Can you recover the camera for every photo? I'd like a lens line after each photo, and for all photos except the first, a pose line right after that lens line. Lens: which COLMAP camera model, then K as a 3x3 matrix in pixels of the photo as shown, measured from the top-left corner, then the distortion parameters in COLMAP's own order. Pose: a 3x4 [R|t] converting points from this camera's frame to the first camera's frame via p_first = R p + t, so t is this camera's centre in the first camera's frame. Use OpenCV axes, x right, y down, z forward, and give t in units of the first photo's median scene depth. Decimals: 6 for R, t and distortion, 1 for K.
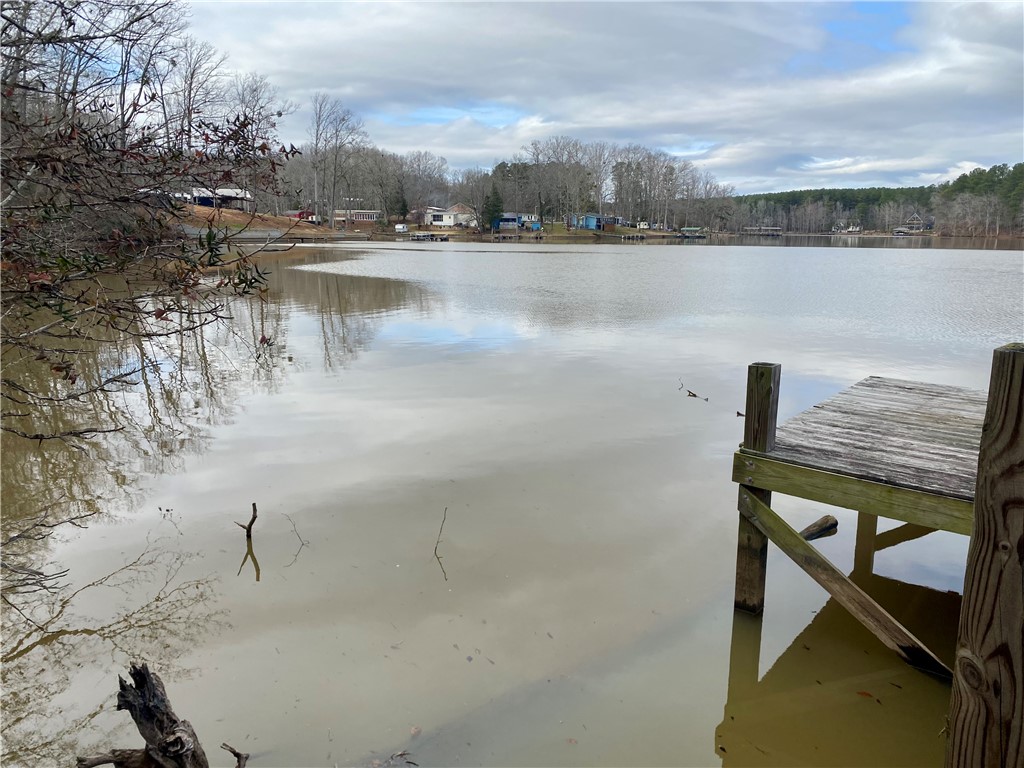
lens RADIAL K [[766.4, 0, 512.0], [0, 766.4, 384.0], [0, 0, 1]] dist [0.004015, -0.011050]
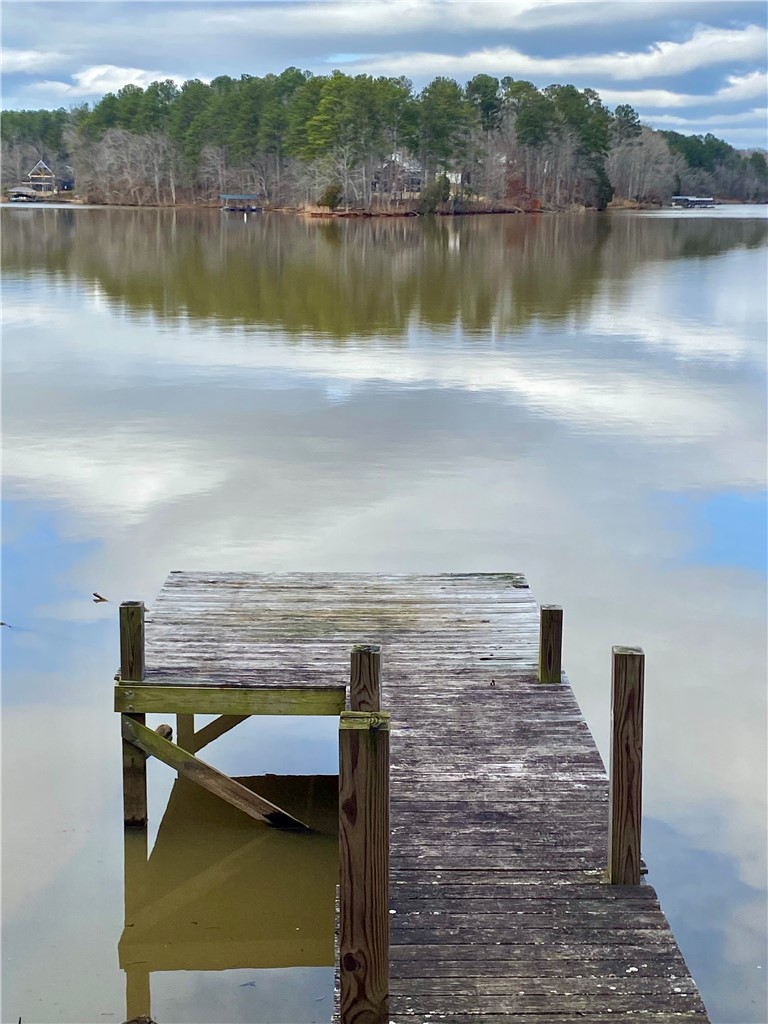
lens RADIAL K [[1651.6, 0, 386.1], [0, 1651.6, 526.6], [0, 0, 1]] dist [0.341164, -2.219679]
pose [[0.769229, -0.137137, 0.624083, -0.081982], [0.116074, 0.990437, 0.074570, -0.025416], [-0.628341, 0.015079, 0.777792, -0.104542]]
